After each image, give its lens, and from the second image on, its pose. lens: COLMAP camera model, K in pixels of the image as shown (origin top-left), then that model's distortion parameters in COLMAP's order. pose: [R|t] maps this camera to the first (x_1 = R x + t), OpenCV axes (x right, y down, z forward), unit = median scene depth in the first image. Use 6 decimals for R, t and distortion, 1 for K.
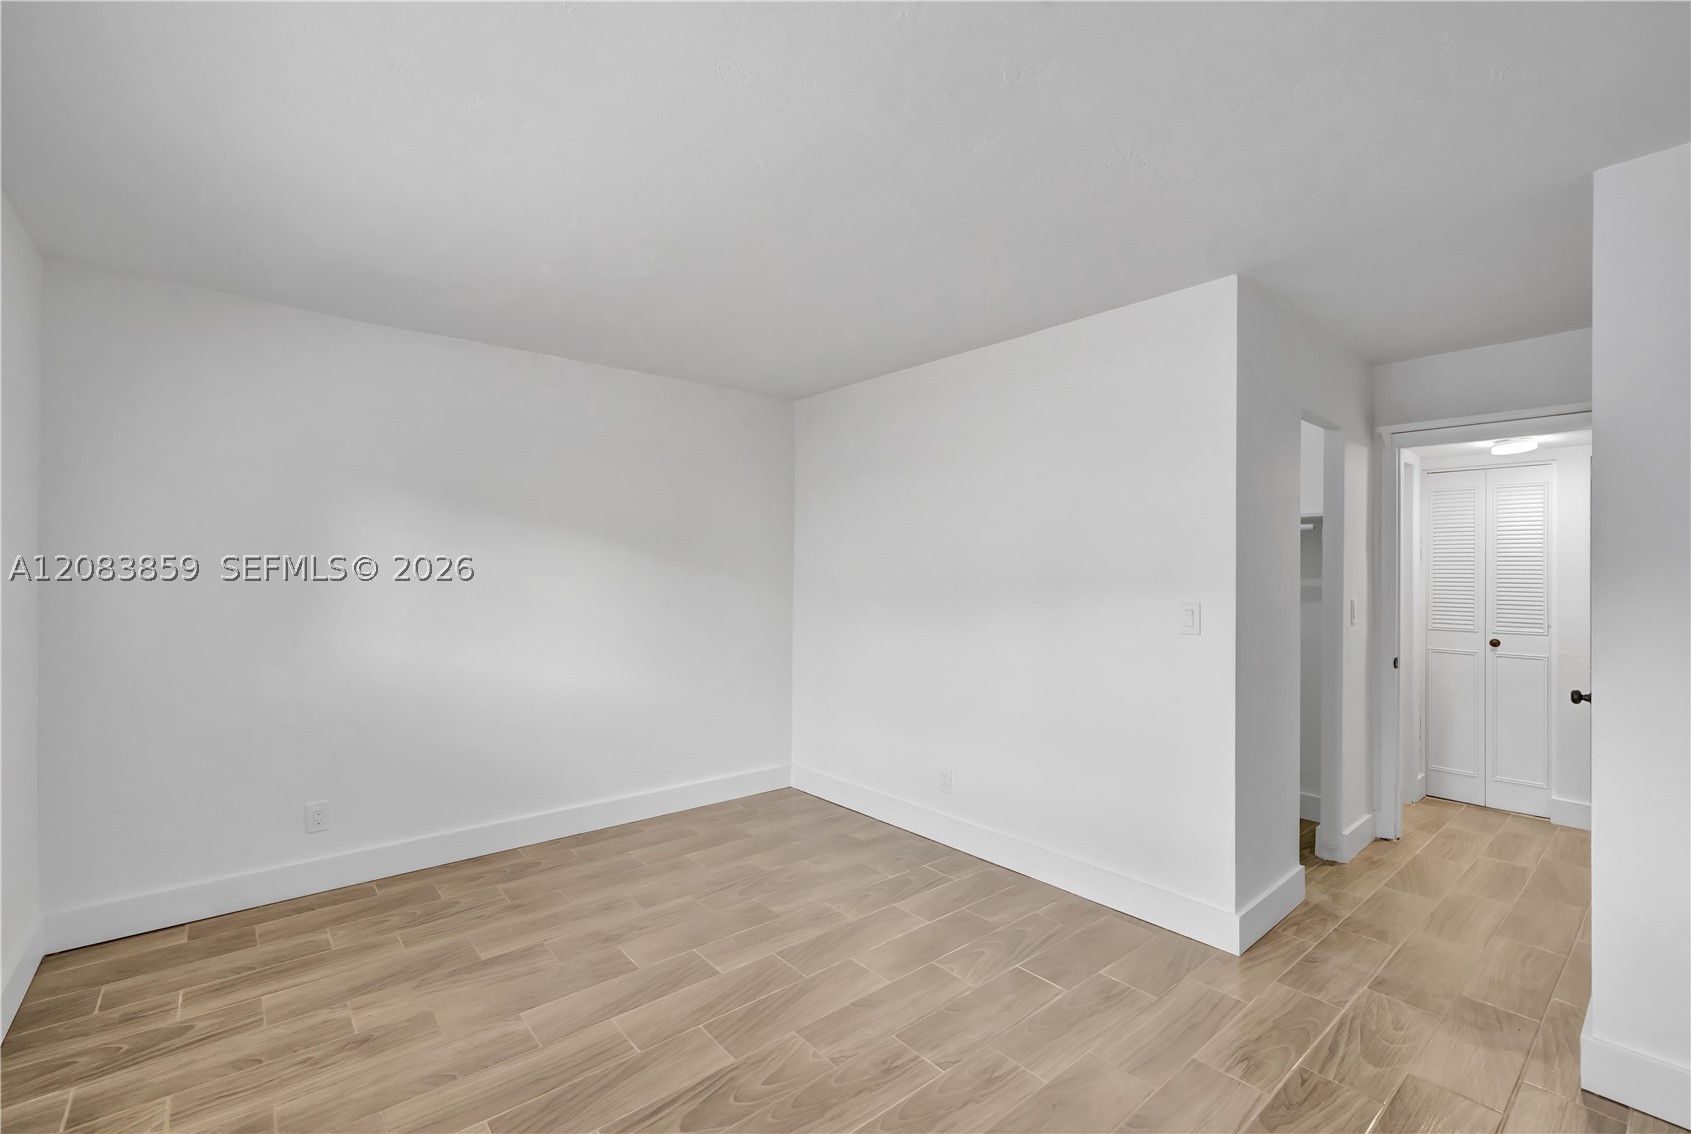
lens RADIAL K [[733.5, 0, 845.5], [0, 733.5, 567.0], [0, 0, 1]] dist [0.001202, 0.000543]
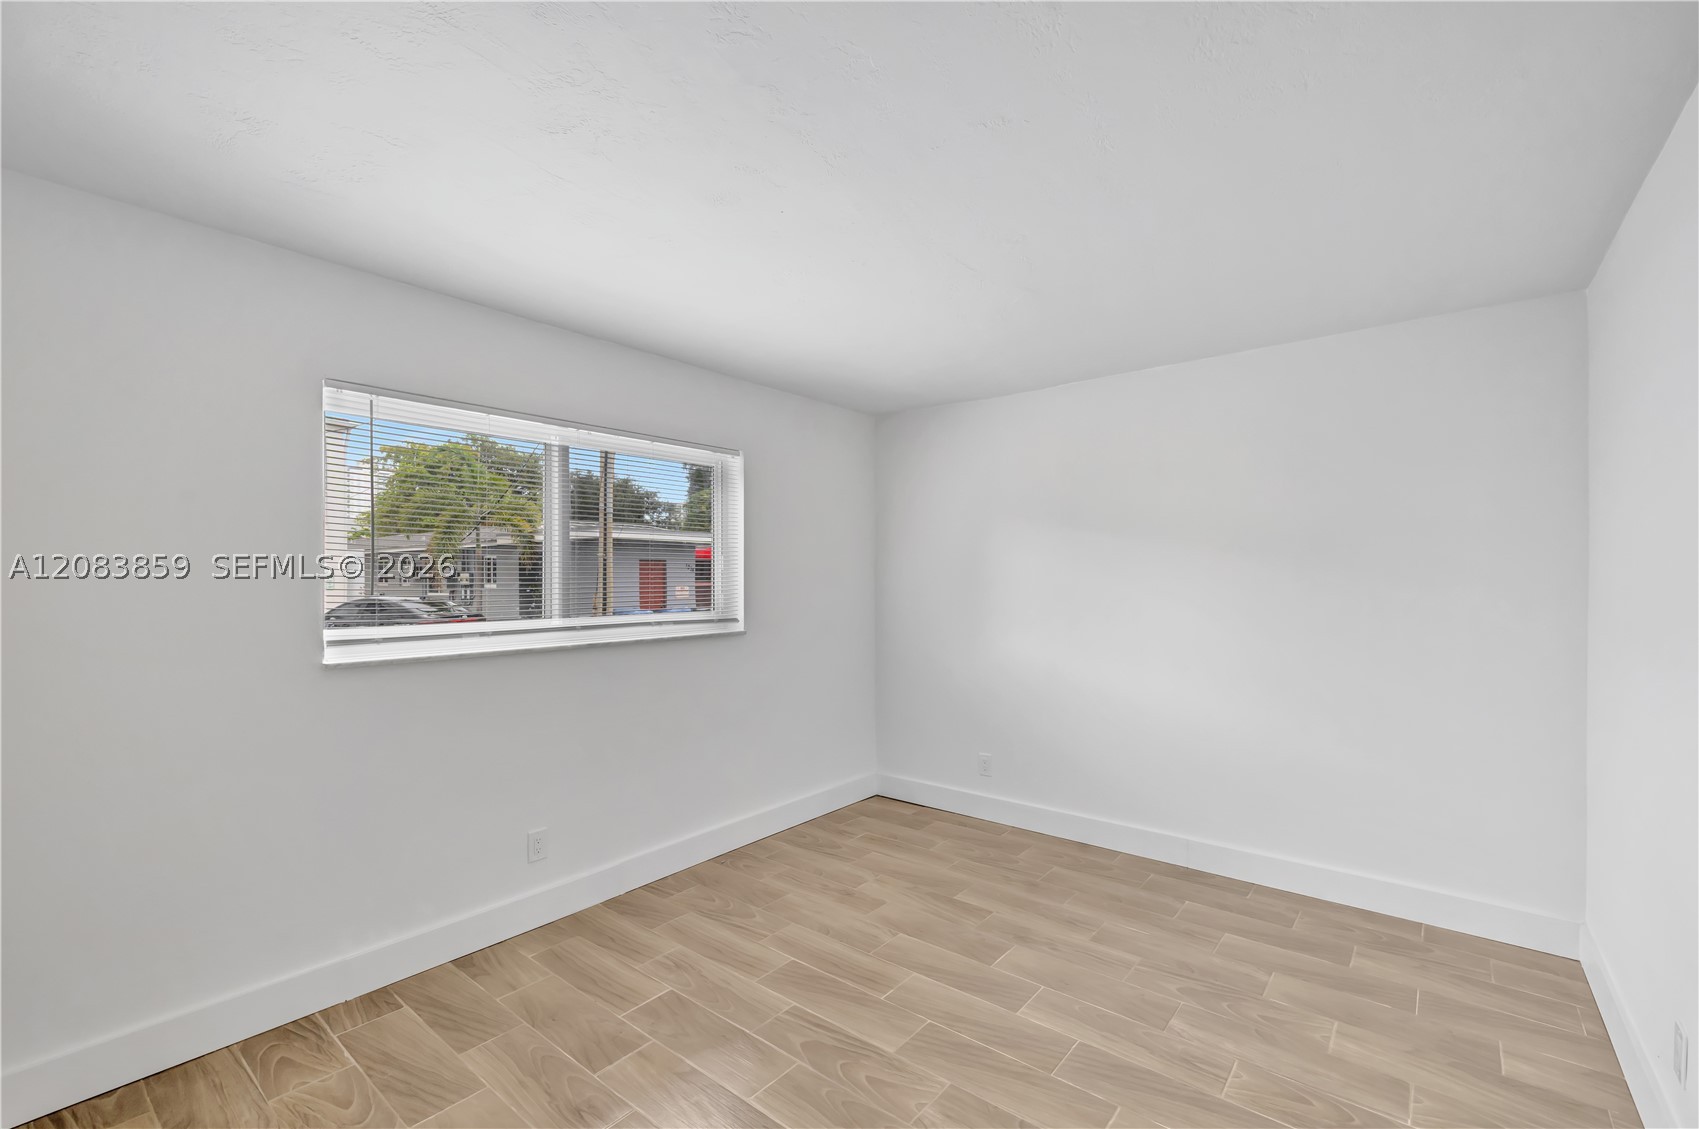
lens RADIAL K [[731.5, 0, 847.8], [0, 731.5, 558.1], [0, 0, 1]] dist [0.009515, 0.000284]
pose [[0.176328, -0.039876, -0.983523, 0.673998], [0.008087, 0.999204, -0.039062, 0.007281], [0.984298, -0.001066, 0.176510, 0.569091]]
